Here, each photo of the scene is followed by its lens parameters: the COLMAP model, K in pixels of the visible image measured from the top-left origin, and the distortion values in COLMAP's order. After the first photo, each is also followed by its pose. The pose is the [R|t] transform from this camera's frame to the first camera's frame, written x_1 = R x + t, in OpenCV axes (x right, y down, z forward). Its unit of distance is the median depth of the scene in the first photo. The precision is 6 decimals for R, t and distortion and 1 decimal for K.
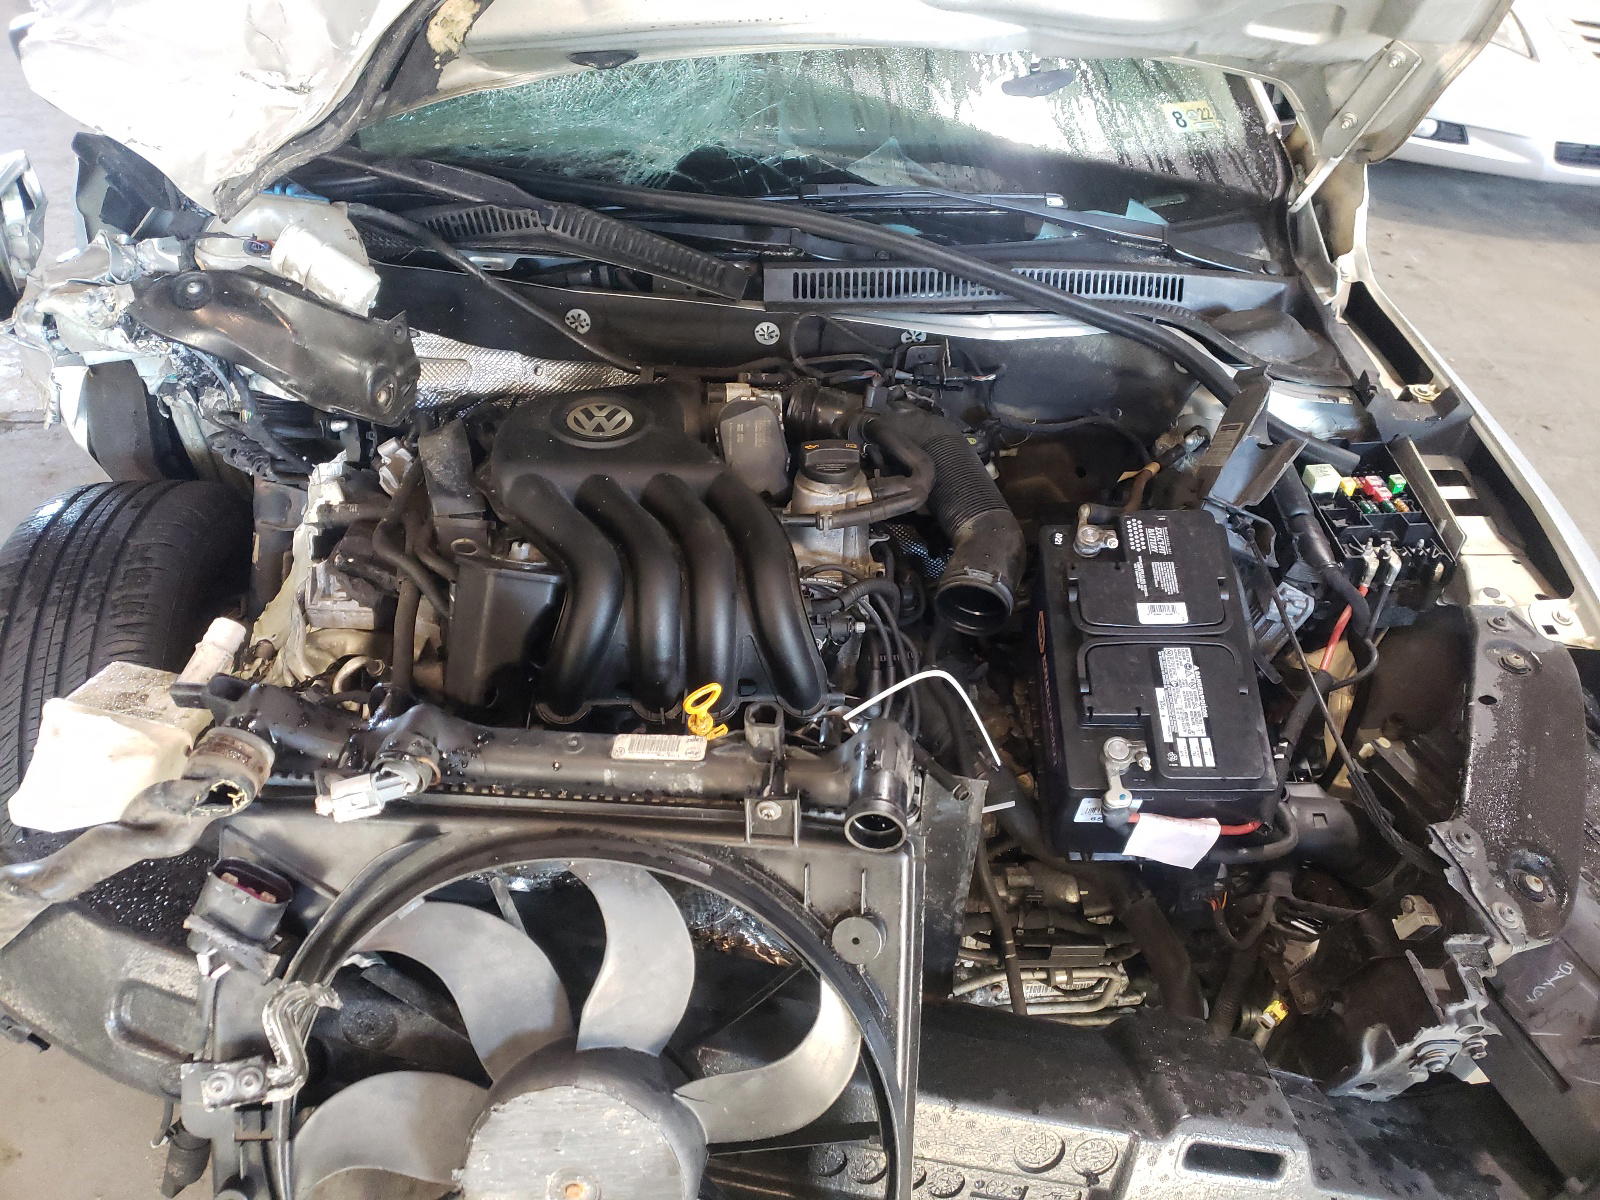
lens RADIAL K [[1228.5, 0, 800.0], [0, 1228.5, 604.8], [0, 0, 1]] dist [0.014642, -0.003504]
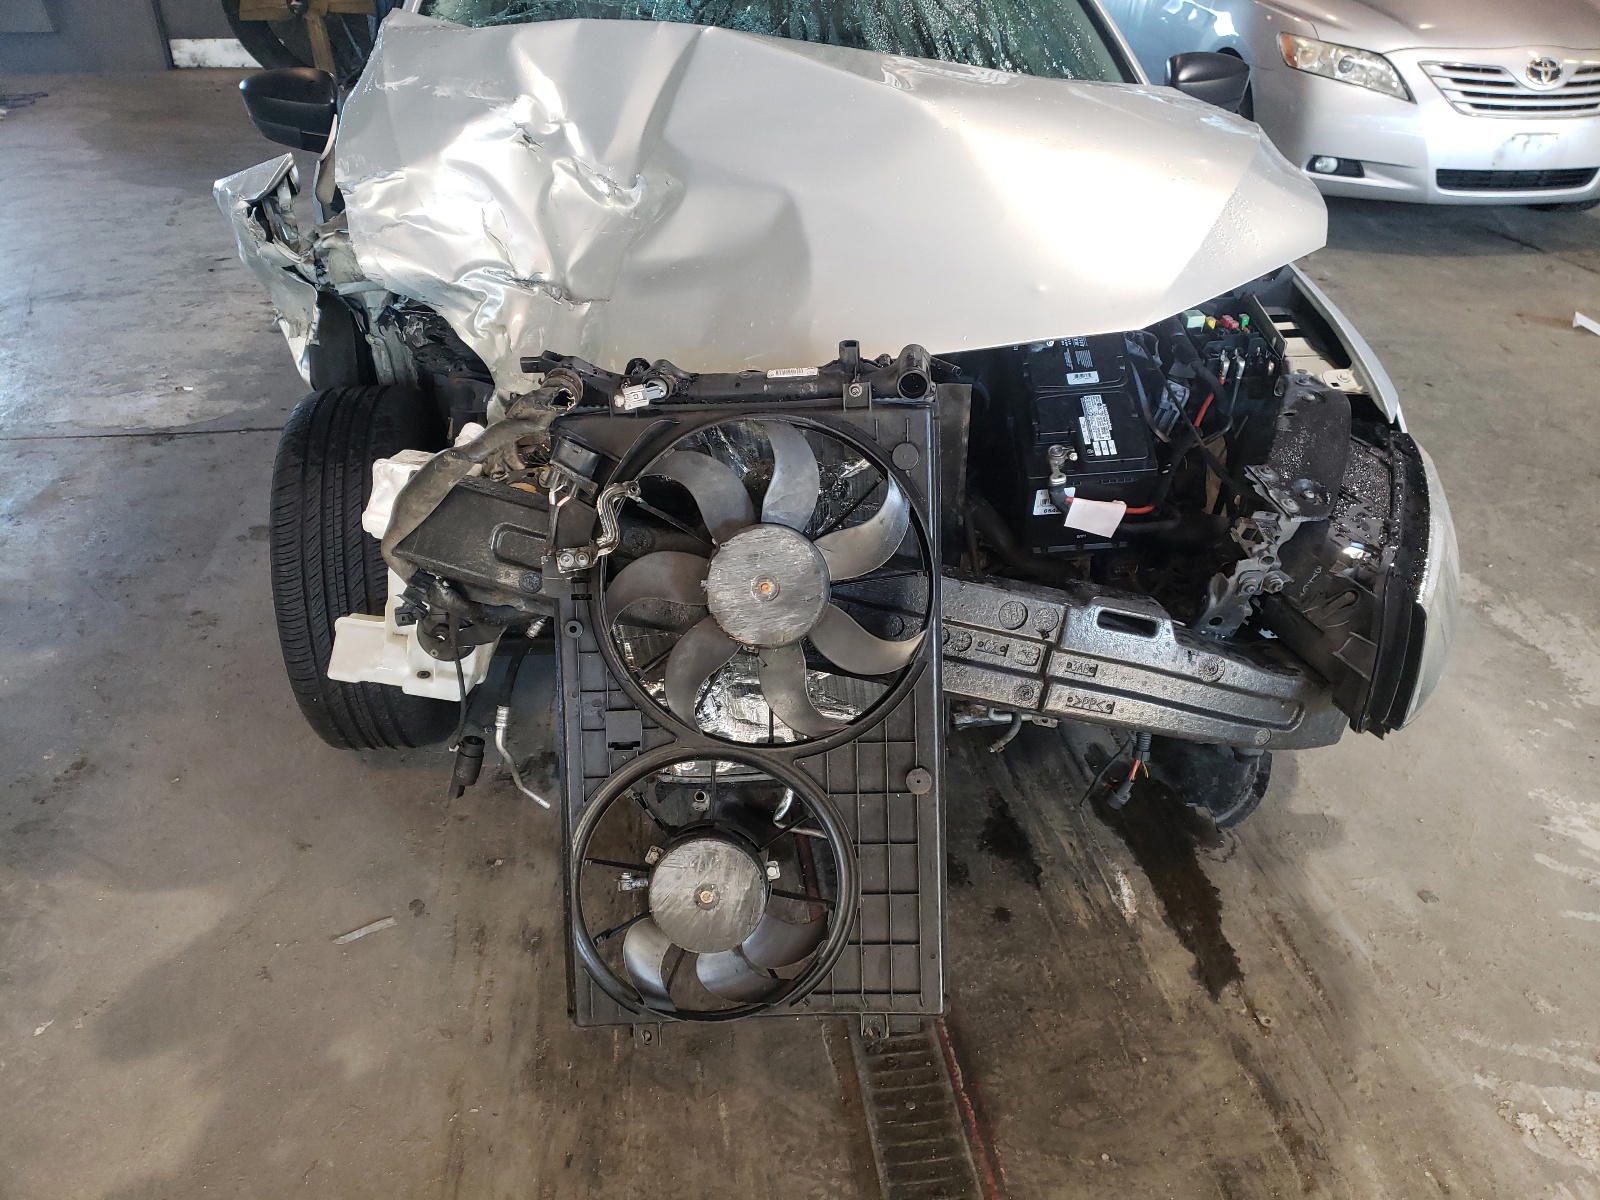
lens RADIAL K [[1174.2, 0, 794.7], [0, 1174.2, 595.7], [0, 0, 1]] dist [0.043235, -0.028083]
pose [[0.999162, -0.040924, -0.000792, -0.083048], [0.040774, 0.996832, -0.068291, 0.372715], [0.003584, 0.068201, 0.997665, -0.484970]]
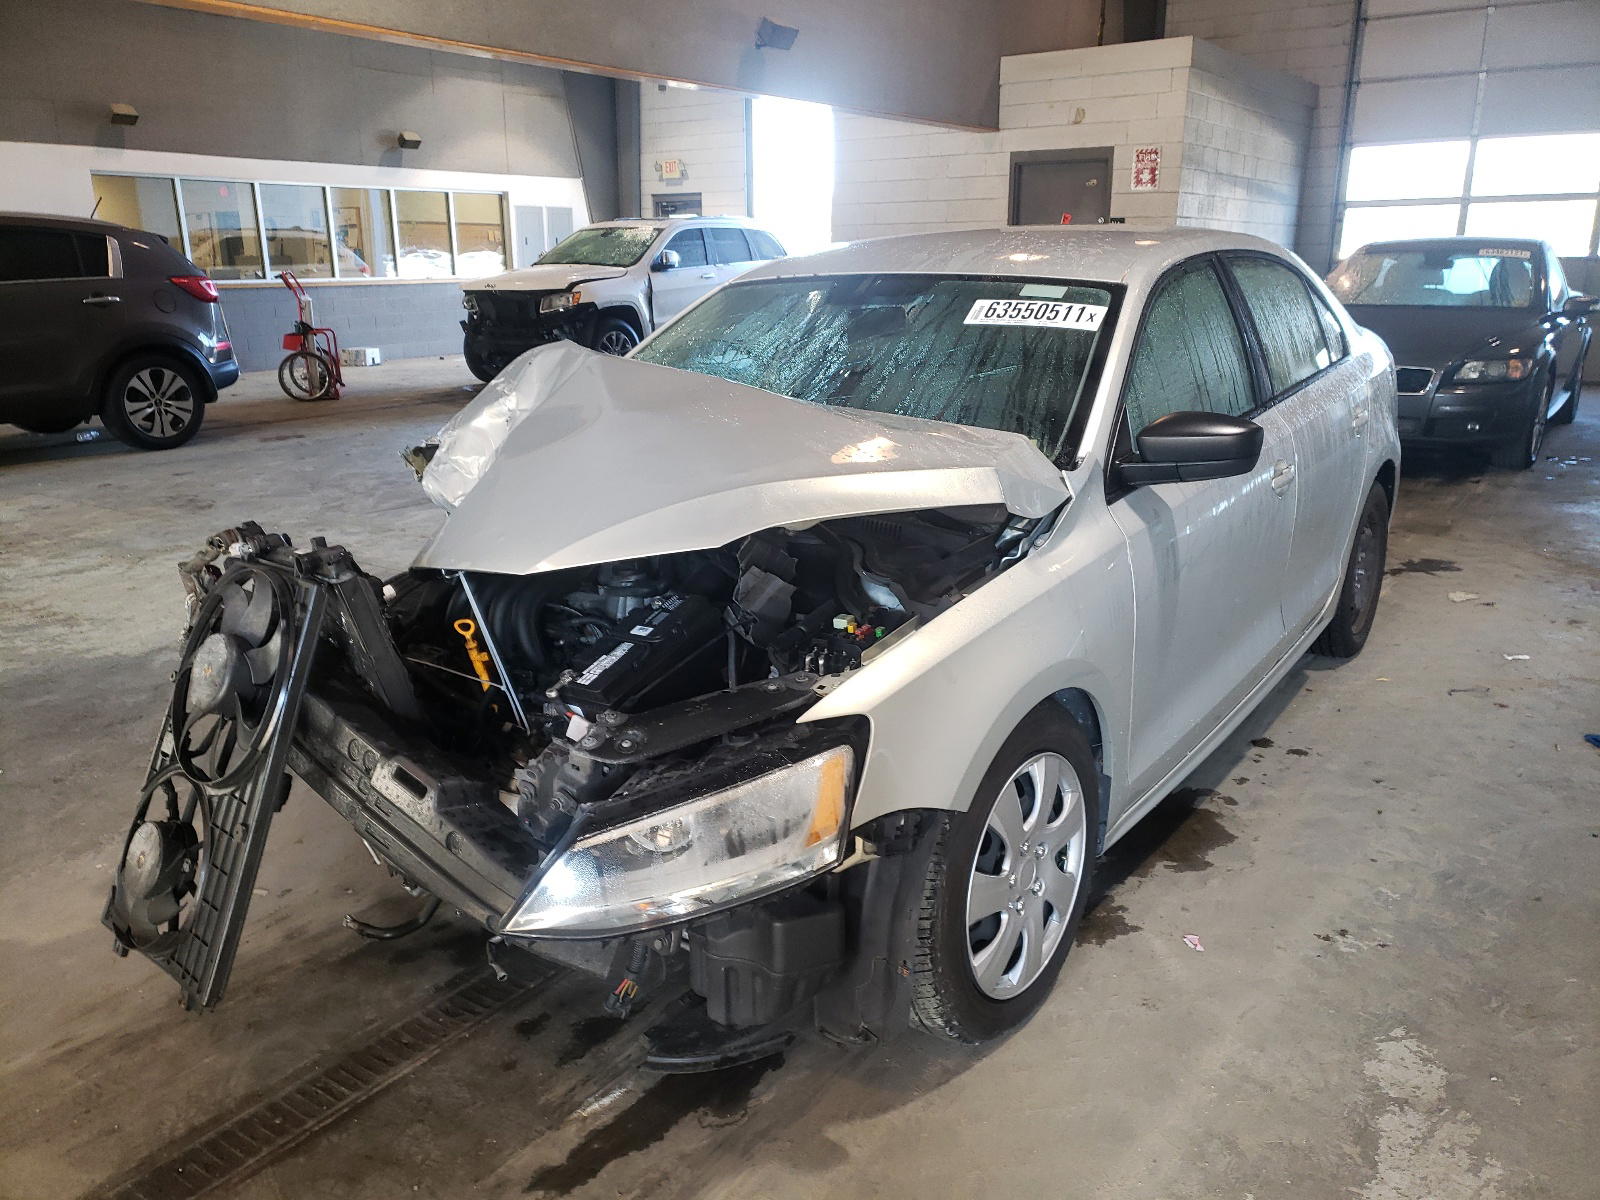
lens RADIAL K [[1174.2, 0, 794.7], [0, 1174.2, 595.7], [0, 0, 1]] dist [0.043235, -0.028083]
pose [[0.764874, 0.142065, -0.628319, 1.649720], [-0.337358, 0.919266, -0.202827, 0.246511], [0.548778, 0.367106, 0.751050, -0.286290]]
